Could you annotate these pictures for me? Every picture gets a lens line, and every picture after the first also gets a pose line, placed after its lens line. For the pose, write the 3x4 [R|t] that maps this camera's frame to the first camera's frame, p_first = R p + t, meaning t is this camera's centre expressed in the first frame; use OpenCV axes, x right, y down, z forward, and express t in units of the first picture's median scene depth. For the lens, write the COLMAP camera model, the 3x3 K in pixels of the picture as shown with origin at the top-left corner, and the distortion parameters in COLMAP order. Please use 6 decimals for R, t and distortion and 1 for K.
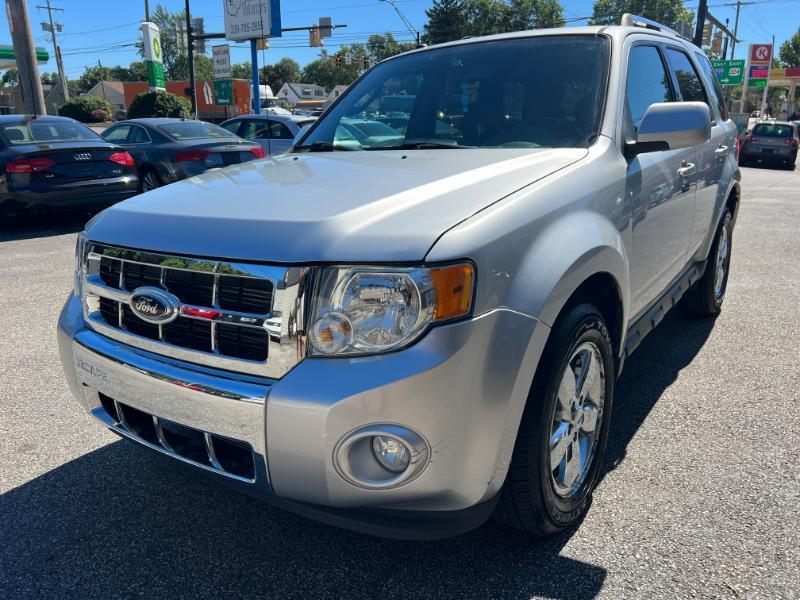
lens RADIAL K [[608.2, 0, 407.2], [0, 608.2, 301.7], [0, 0, 1]] dist [0.046699, -0.056467]
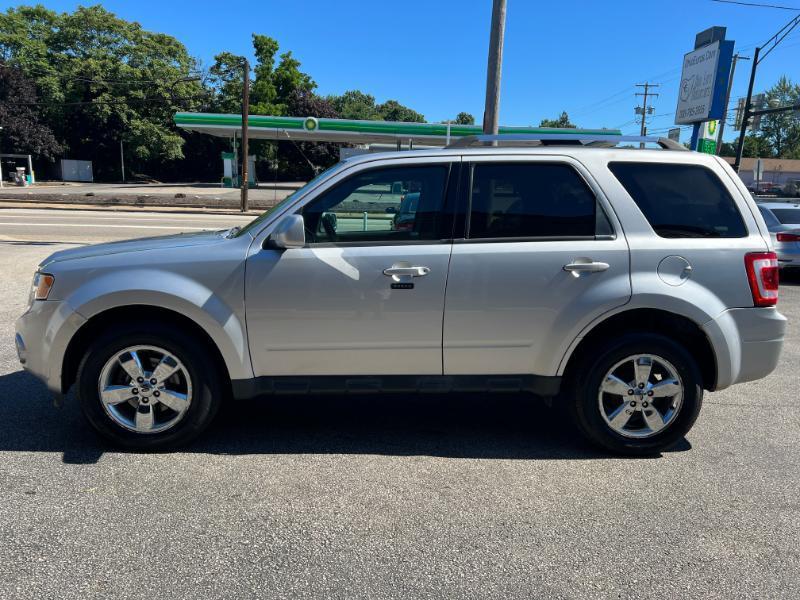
lens RADIAL K [[609.1, 0, 400.0], [0, 609.1, 300.0], [0, 0, 1]] dist [0.054360, -0.065403]
pose [[0.613707, 0.172049, -0.770560, 0.124254], [-0.257265, 0.966280, 0.010852, -0.015682], [0.746444, 0.191578, 0.637275, 0.024338]]
